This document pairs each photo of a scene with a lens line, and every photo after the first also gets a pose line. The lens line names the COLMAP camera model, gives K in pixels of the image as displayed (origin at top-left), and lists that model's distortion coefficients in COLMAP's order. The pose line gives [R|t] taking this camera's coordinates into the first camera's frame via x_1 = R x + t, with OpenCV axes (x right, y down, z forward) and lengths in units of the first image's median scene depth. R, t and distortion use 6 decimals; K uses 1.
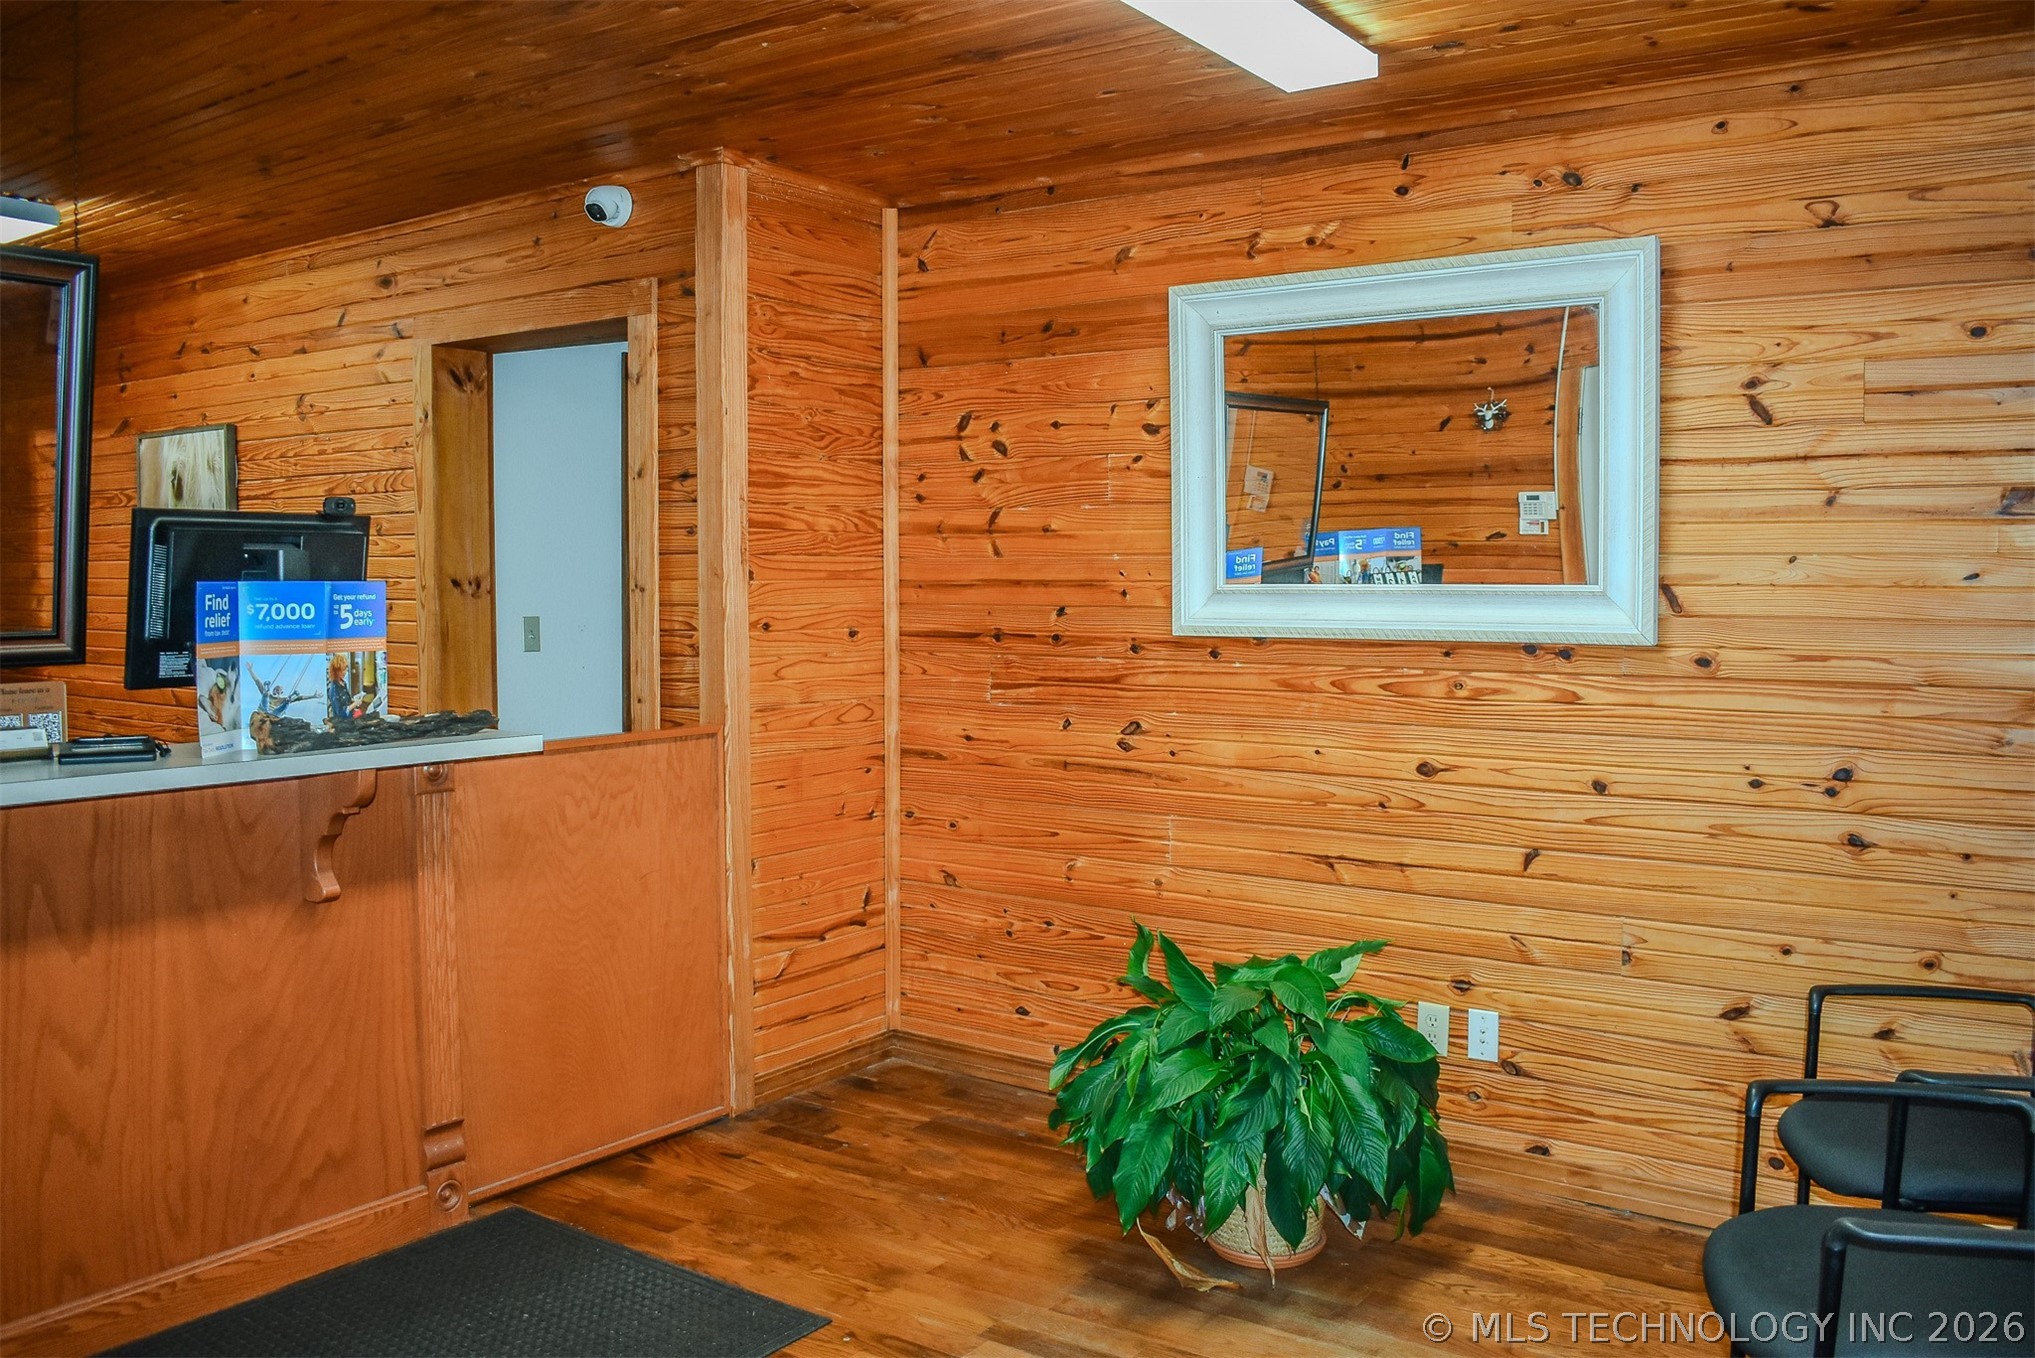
lens RADIAL K [[1576.2, 0, 1057.4], [0, 1576.2, 672.7], [0, 0, 1]] dist [-0.082582, -0.006483]
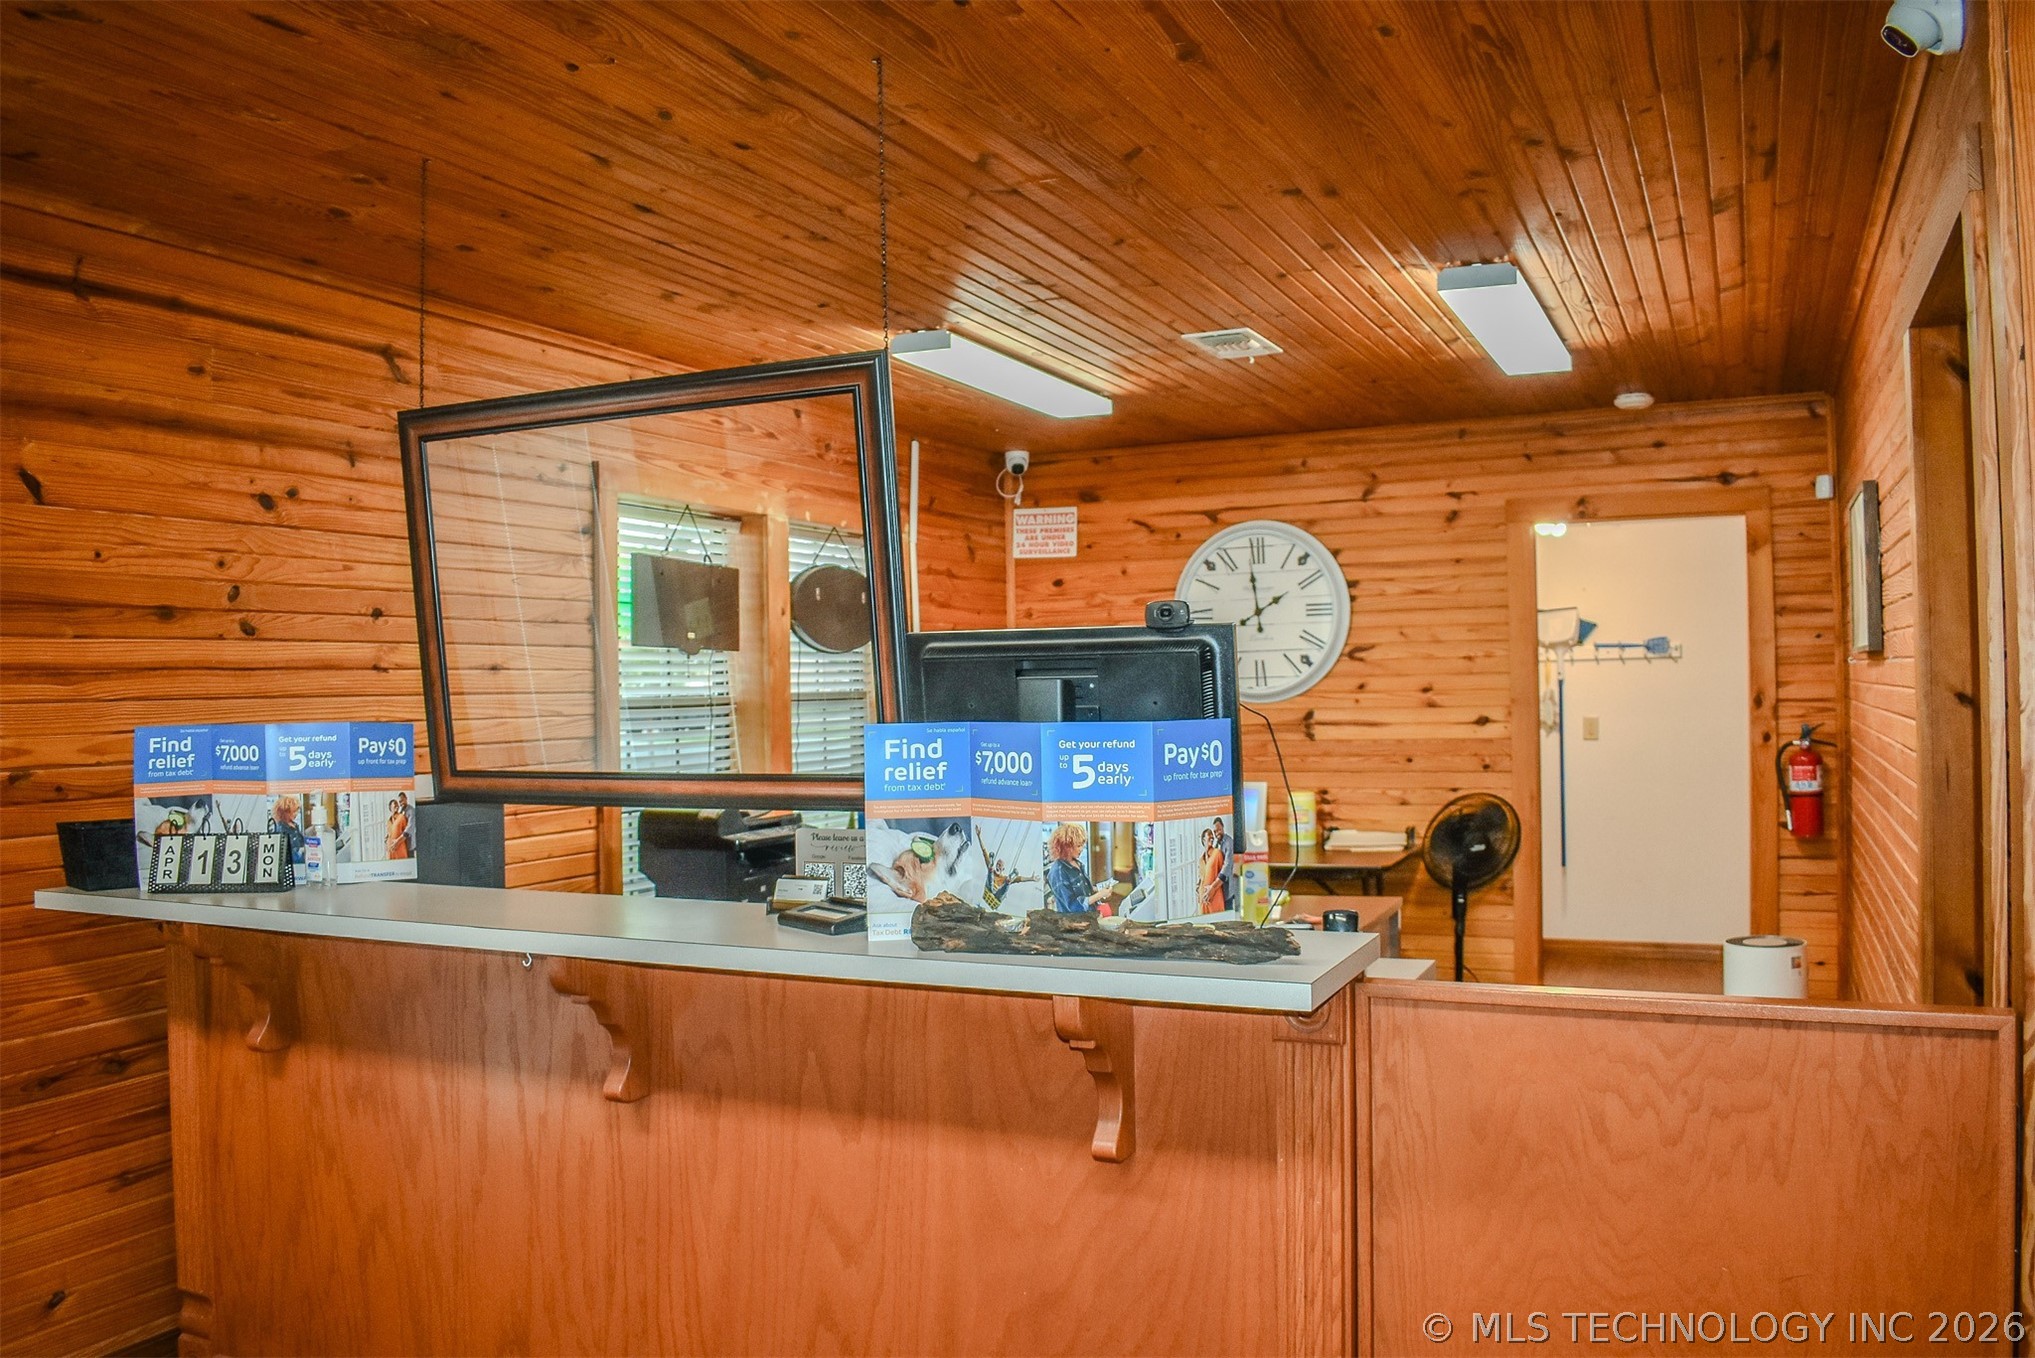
lens RADIAL K [[1576.2, 0, 1057.4], [0, 1576.2, 672.7], [0, 0, 1]] dist [-0.082582, -0.006483]
pose [[0.165148, -0.013836, -0.986172, 0.256763], [-0.040098, 0.998981, -0.020730, -0.066408], [0.985453, 0.042967, 0.164425, 0.868144]]
